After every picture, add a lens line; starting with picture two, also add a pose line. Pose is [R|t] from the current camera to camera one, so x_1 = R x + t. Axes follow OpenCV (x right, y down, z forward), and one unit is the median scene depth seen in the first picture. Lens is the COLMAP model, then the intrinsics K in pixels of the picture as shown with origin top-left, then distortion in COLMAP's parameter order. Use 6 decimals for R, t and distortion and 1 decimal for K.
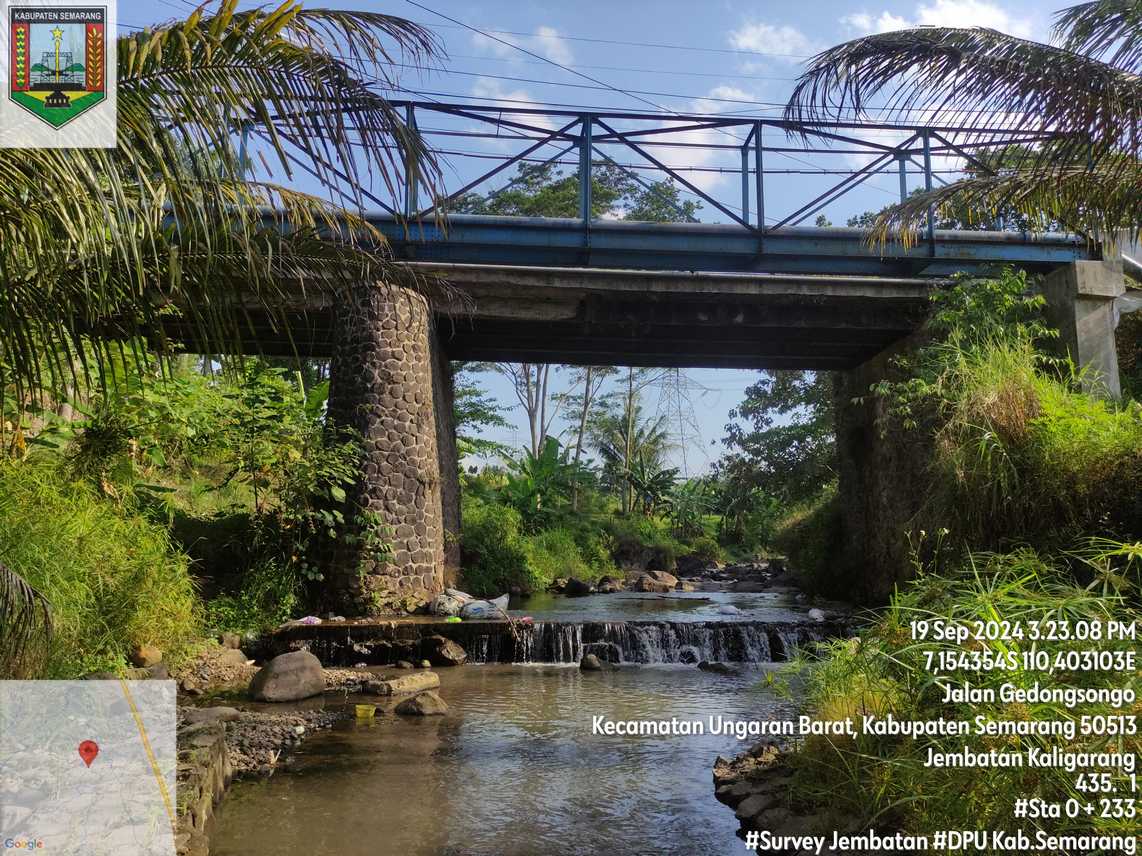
lens RADIAL K [[844.3, 0, 569.9], [0, 844.3, 426.7], [0, 0, 1]] dist [0.072795, -0.078511]
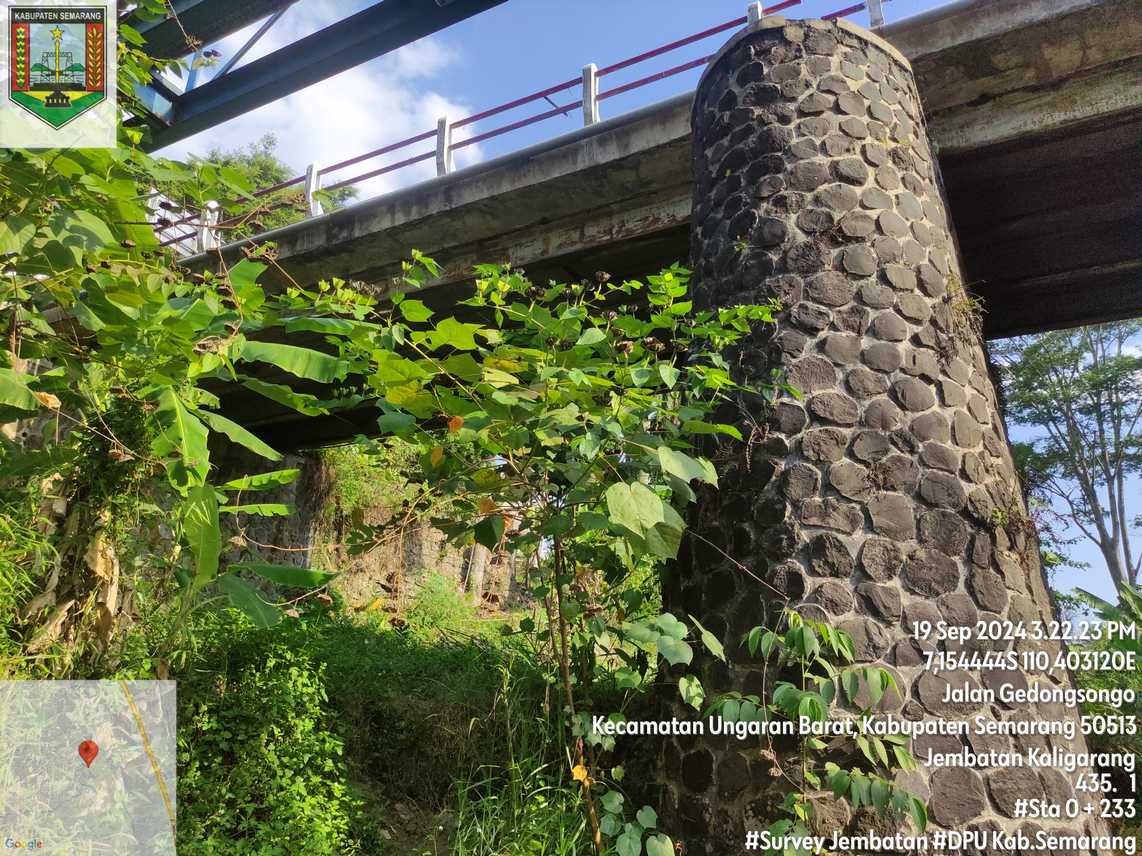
lens RADIAL K [[844.3, 0, 569.9], [0, 844.3, 426.7], [0, 0, 1]] dist [0.072795, -0.078511]
pose [[0.836756, -0.164510, -0.522280, -0.134619], [0.050196, 0.972832, -0.226006, 0.094599], [0.545271, 0.162895, 0.822280, 0.672680]]
